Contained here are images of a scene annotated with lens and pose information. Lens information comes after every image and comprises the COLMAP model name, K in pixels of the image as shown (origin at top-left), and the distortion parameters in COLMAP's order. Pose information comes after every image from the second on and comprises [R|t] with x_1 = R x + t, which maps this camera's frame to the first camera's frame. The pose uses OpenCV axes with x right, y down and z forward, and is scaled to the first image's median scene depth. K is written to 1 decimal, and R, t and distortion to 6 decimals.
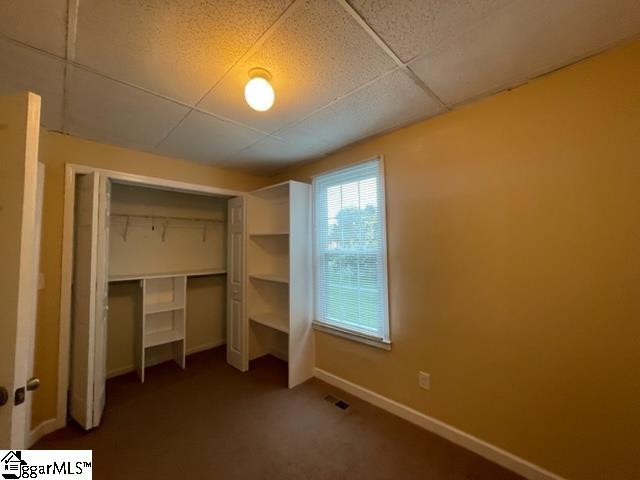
lens RADIAL K [[259.0, 0, 320.9], [0, 259.0, 239.0], [0, 0, 1]] dist [0.001451, 0.000132]
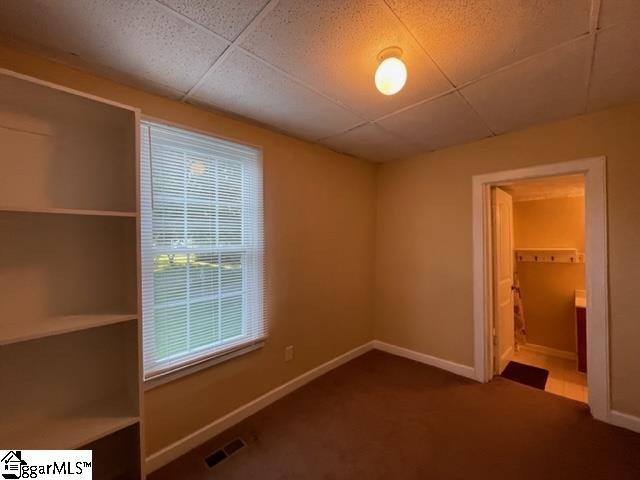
lens RADIAL K [[259.0, 0, 320.9], [0, 259.0, 239.0], [0, 0, 1]] dist [0.001451, 0.000132]
pose [[-0.009836, 0.007043, 0.999927, -0.692855], [-0.018065, 0.999811, -0.007219, 0.018509], [-0.999788, -0.018135, -0.009707, 0.749305]]
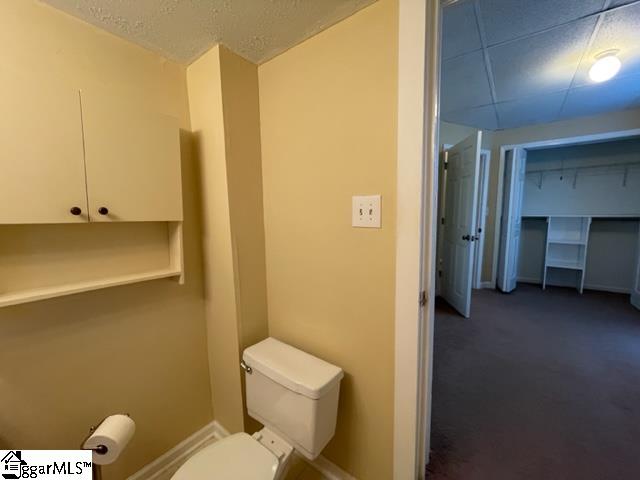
lens RADIAL K [[259.0, 0, 320.9], [0, 259.0, 239.0], [0, 0, 1]] dist [0.001451, 0.000132]
pose [[0.124991, 0.110795, -0.985952, 0.527848], [0.036731, 0.992547, 0.116193, 0.067090], [0.991478, -0.050738, 0.119990, -0.363565]]
